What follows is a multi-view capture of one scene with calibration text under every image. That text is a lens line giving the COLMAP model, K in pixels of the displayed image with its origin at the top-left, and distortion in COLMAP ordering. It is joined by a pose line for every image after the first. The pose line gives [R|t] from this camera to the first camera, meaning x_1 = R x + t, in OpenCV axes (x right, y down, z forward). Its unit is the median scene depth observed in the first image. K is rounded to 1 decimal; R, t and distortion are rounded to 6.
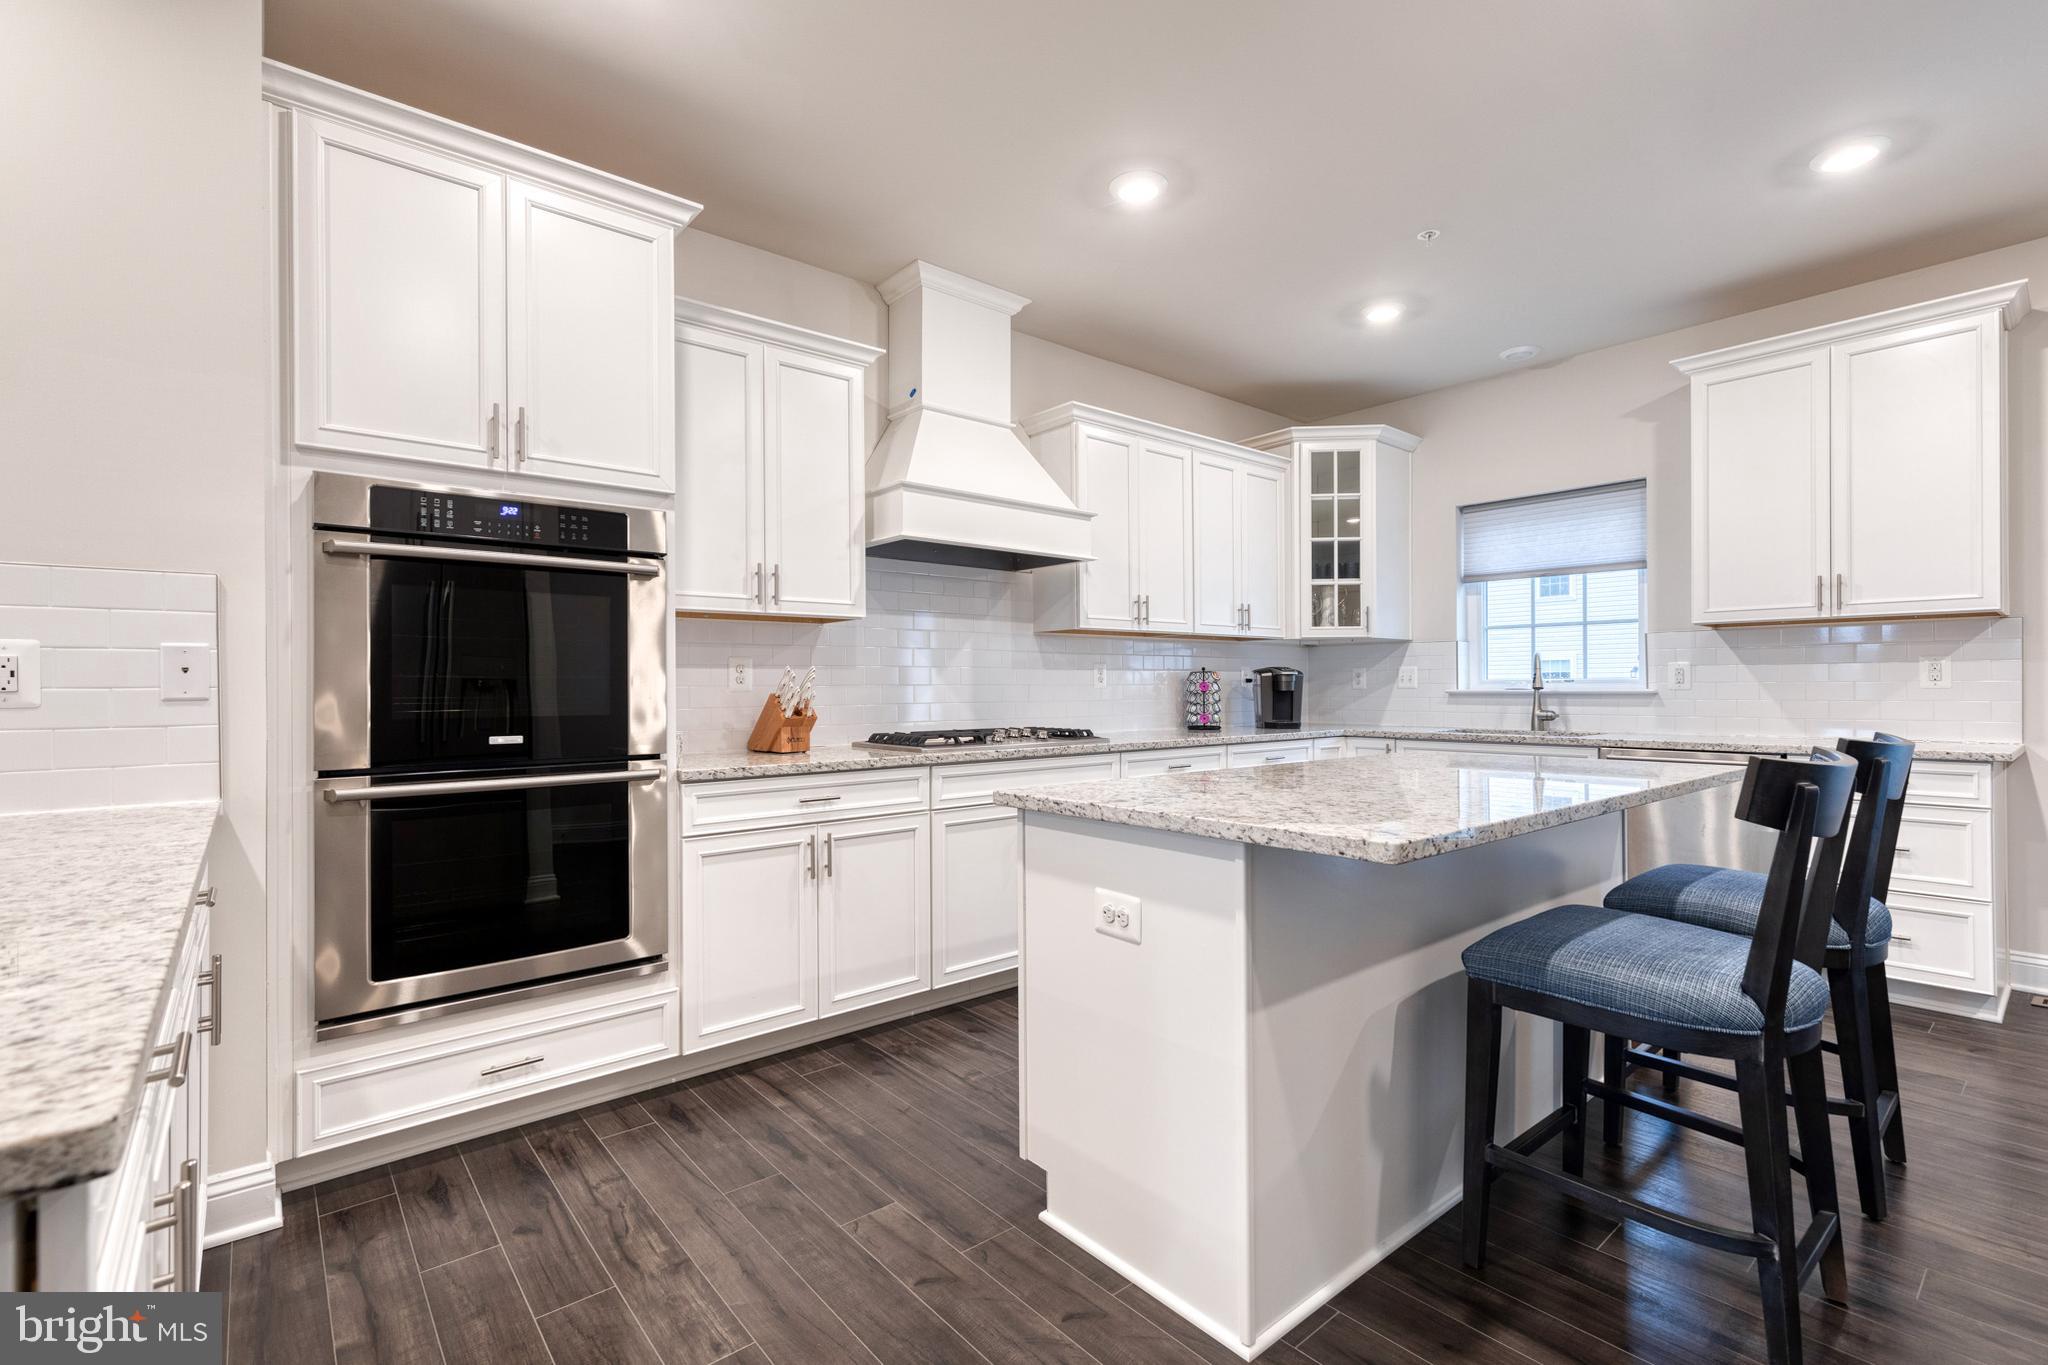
lens RADIAL K [[918.6, 0, 1038.1], [0, 918.6, 683.3], [0, 0, 1]] dist [0.003798, 0.000031]
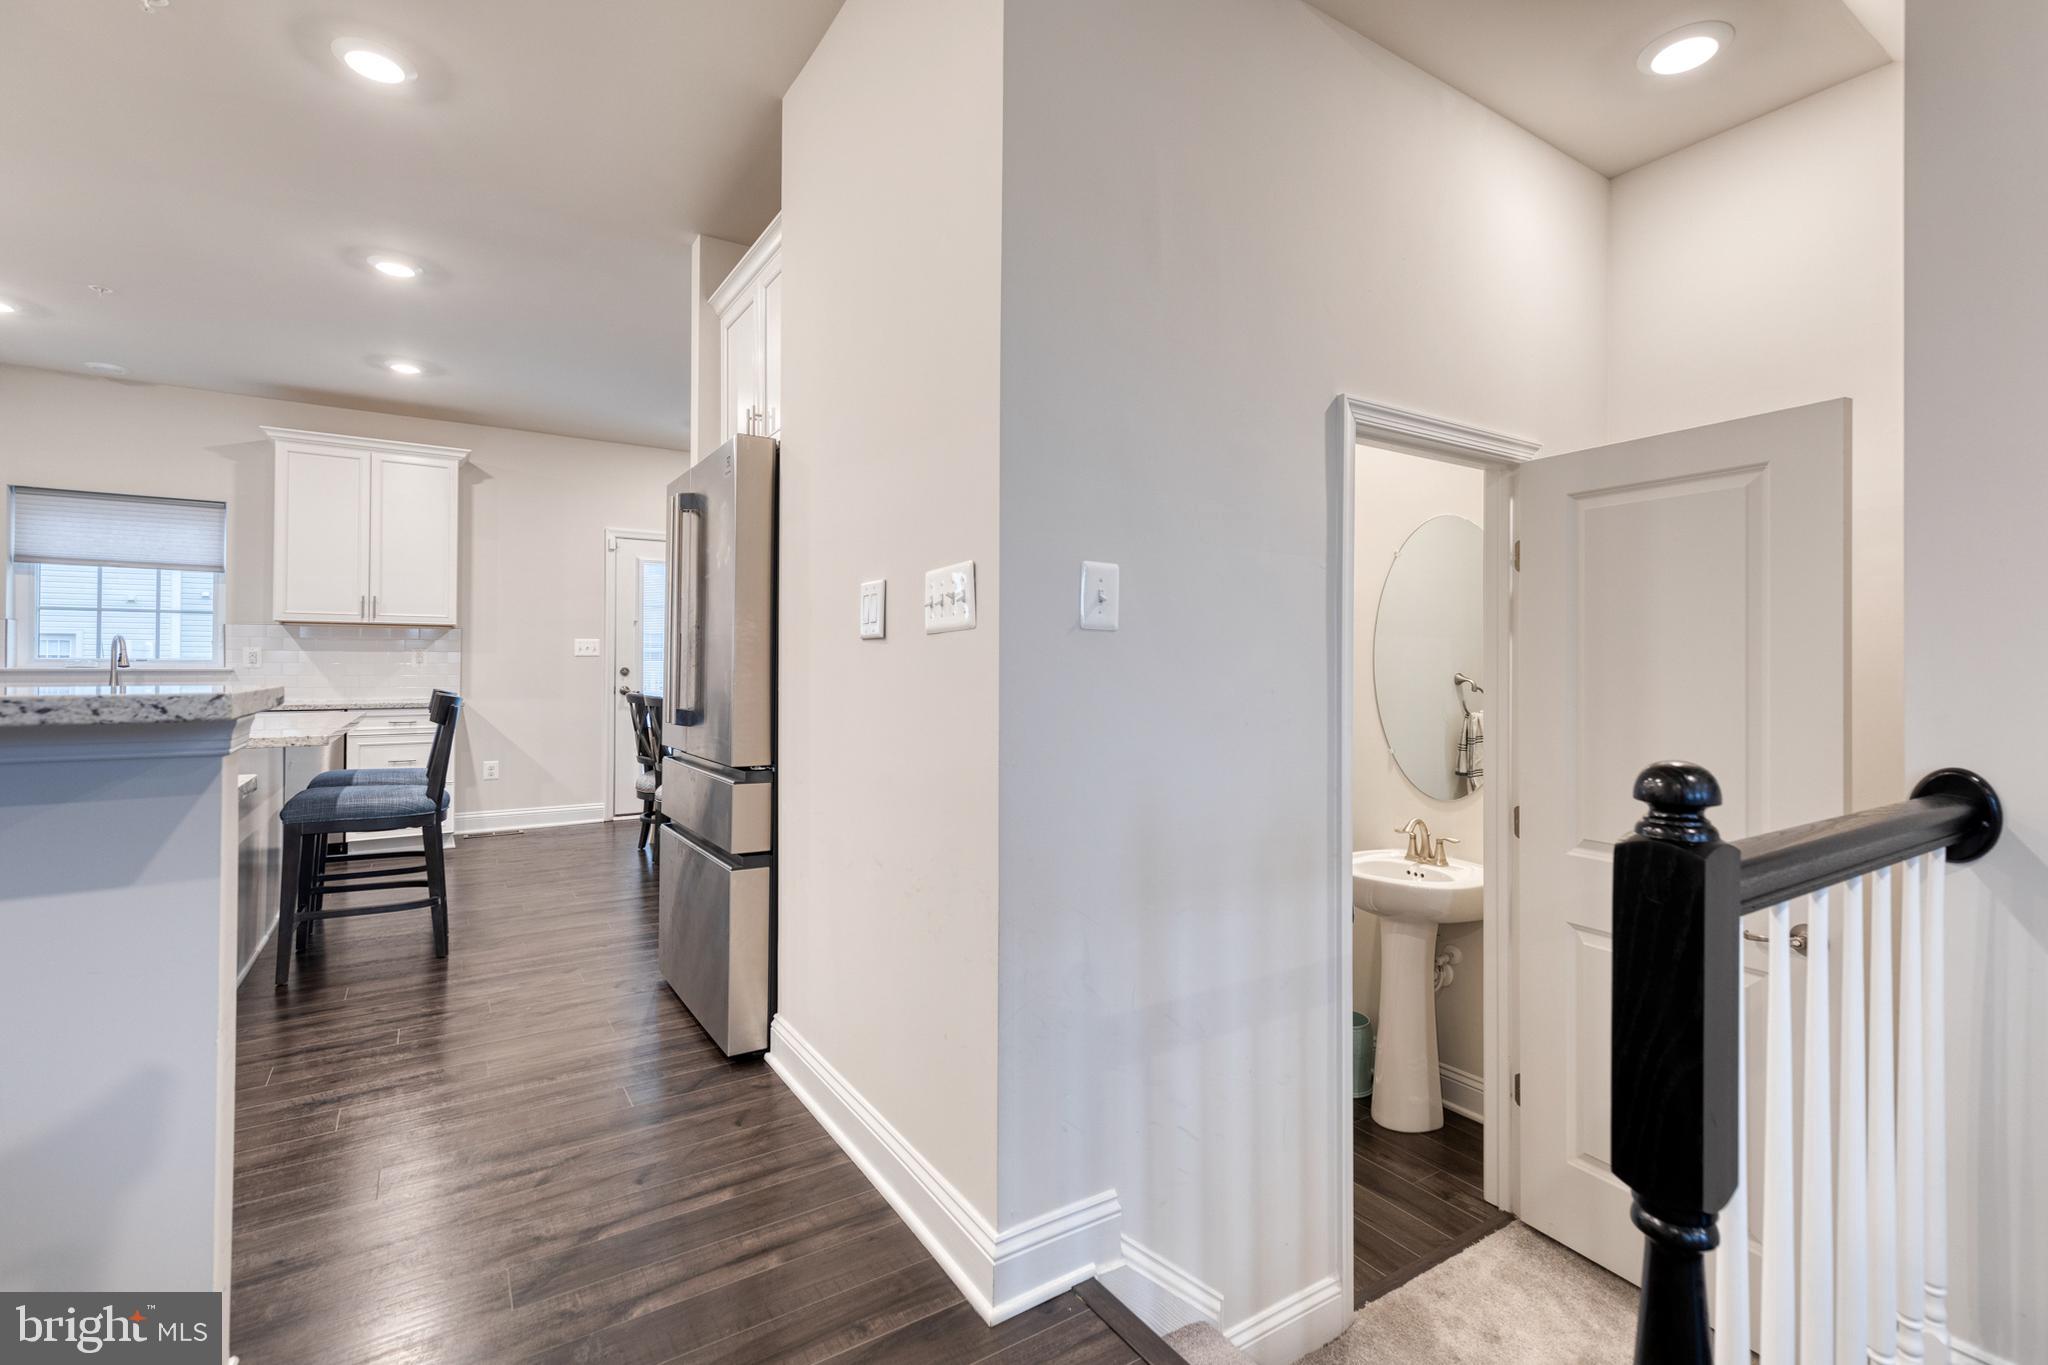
lens RADIAL K [[918.6, 0, 1056.8], [0, 918.6, 662.9], [0, 0, 1]] dist [0.003798, 0.000031]
pose [[0.114829, 0.010876, 0.993326, -0.534487], [-0.008756, 0.999912, -0.009936, 0.002601], [-0.993347, -0.007557, 0.114914, -0.331011]]
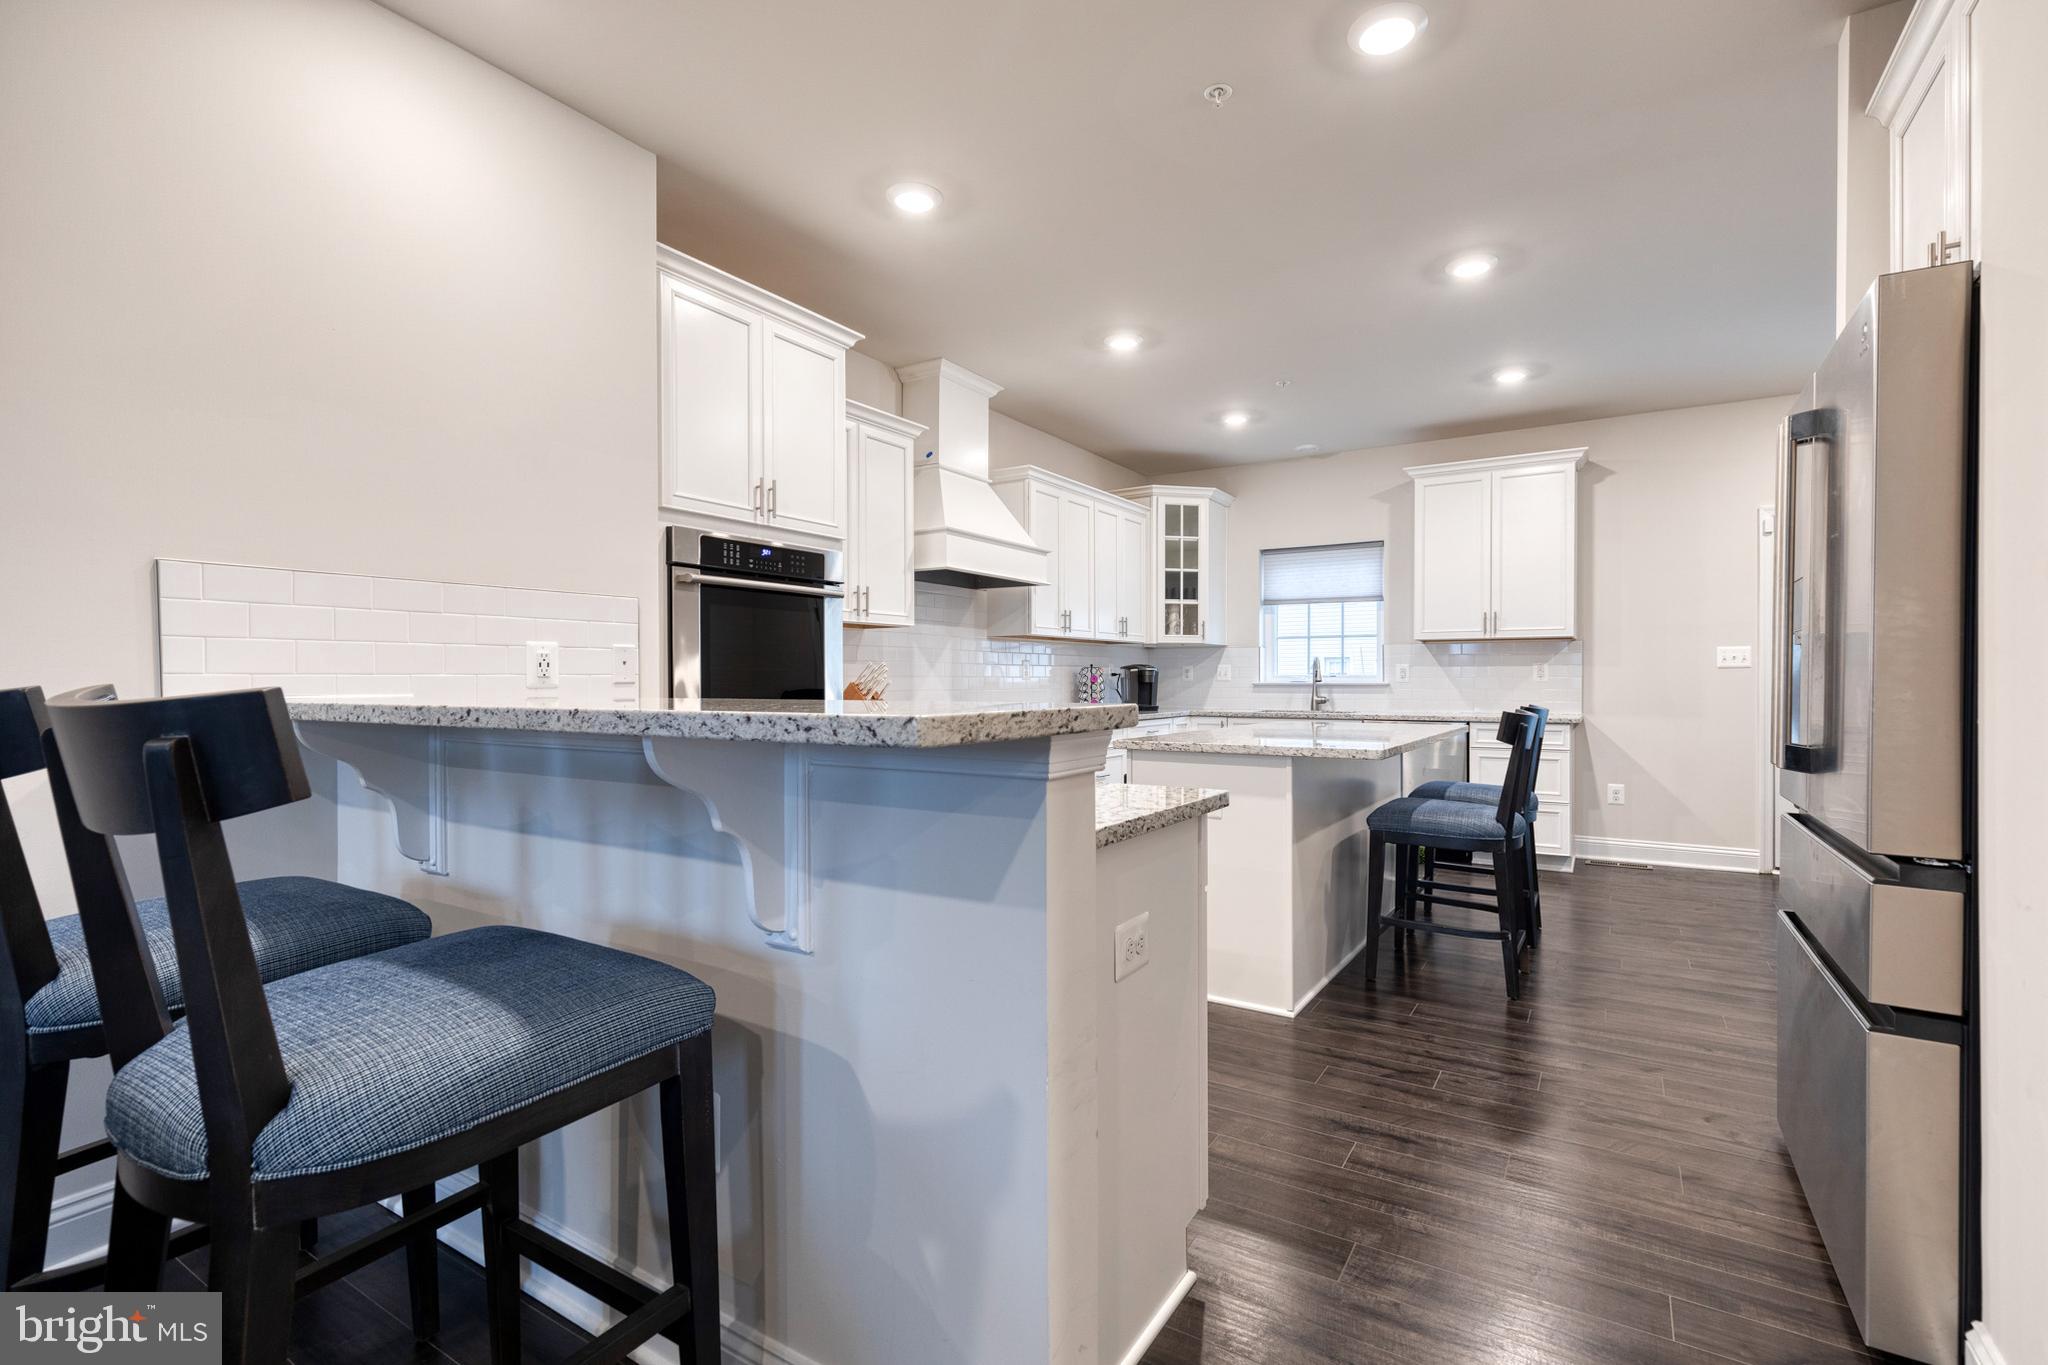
lens RADIAL K [[918.6, 0, 1037.5], [0, 918.6, 682.9], [0, 0, 1]] dist [0.003798, 0.000031]
pose [[0.955020, 0.004266, 0.296510, -0.354623], [-0.006620, 0.999954, 0.006935, 0.001123], [-0.296466, -0.008586, 0.955005, -0.289267]]
